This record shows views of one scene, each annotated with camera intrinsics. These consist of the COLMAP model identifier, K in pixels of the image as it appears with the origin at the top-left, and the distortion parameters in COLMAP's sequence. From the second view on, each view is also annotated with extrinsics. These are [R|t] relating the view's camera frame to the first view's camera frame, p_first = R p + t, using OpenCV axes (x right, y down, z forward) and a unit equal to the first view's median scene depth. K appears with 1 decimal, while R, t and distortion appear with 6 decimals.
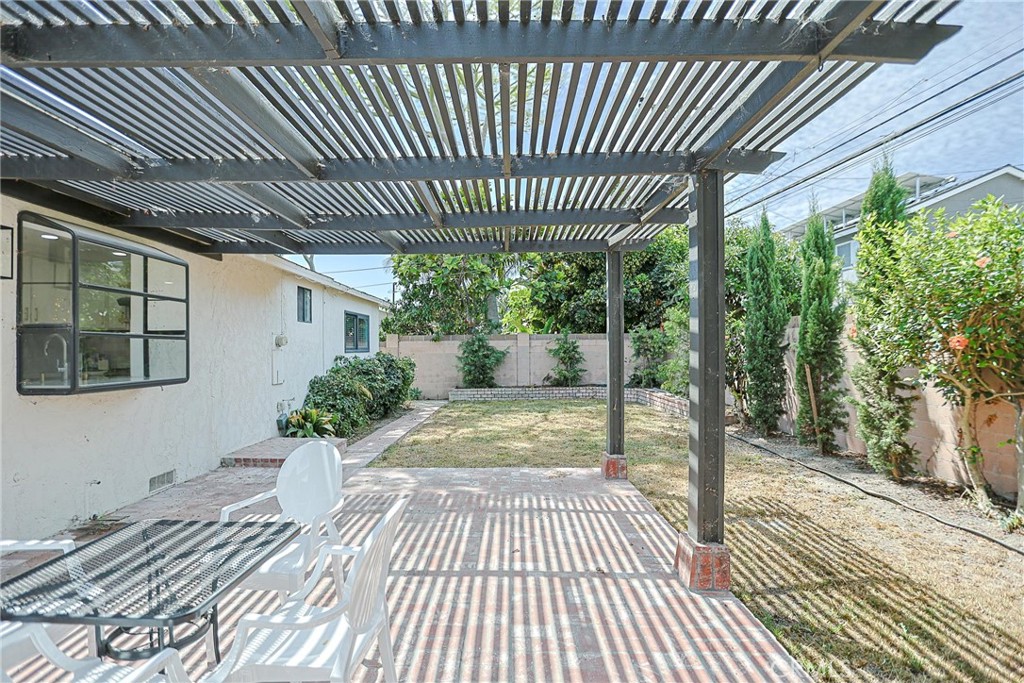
lens RADIAL K [[506.8, 0, 509.0], [0, 506.8, 349.8], [0, 0, 1]] dist [-0.049793, 0.016671]
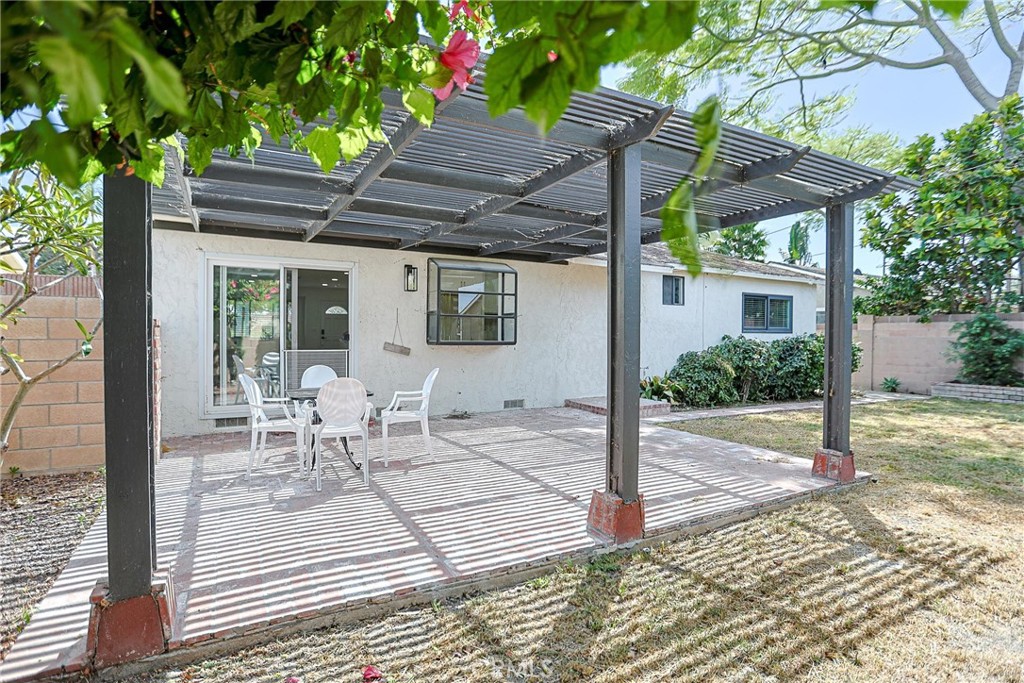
lens RADIAL K [[506.8, 0, 515.2], [0, 506.8, 337.0], [0, 0, 1]] dist [-0.049793, 0.016671]
pose [[0.493888, 0.013397, -0.869422, 0.566221], [-0.011318, 0.999896, 0.008978, 0.017418], [0.869452, 0.005406, 0.493988, 0.121872]]
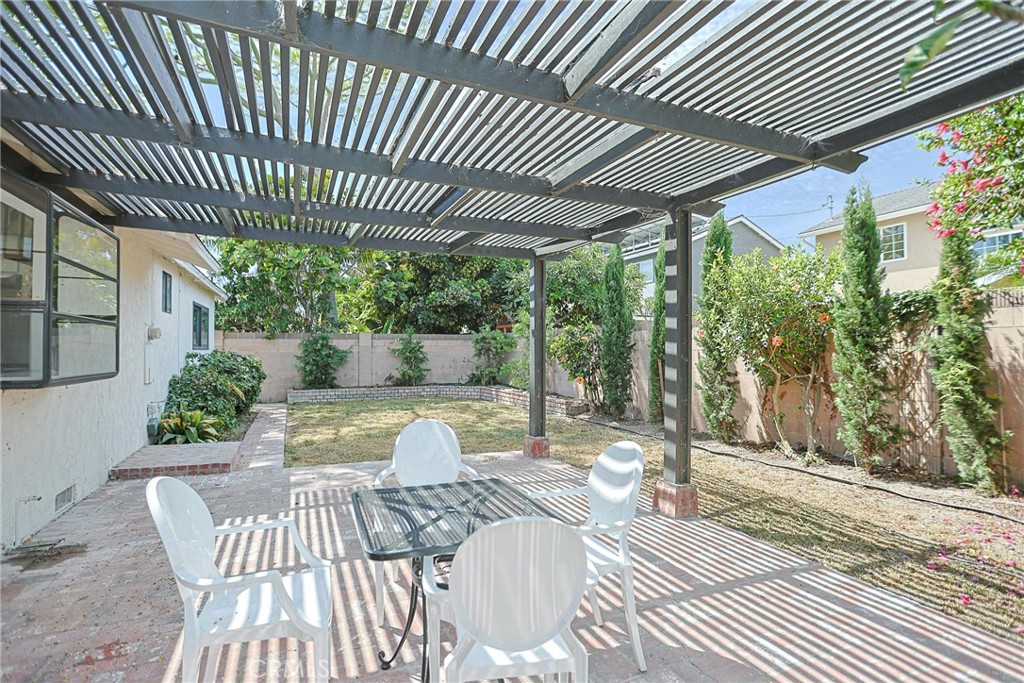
lens RADIAL K [[506.8, 0, 520.8], [0, 506.8, 344.9], [0, 0, 1]] dist [-0.049793, 0.016671]
pose [[0.913485, 0.010830, 0.406728, -0.254712], [-0.004694, 0.999860, -0.016082, 0.015075], [-0.406845, 0.012782, 0.913408, -0.034685]]
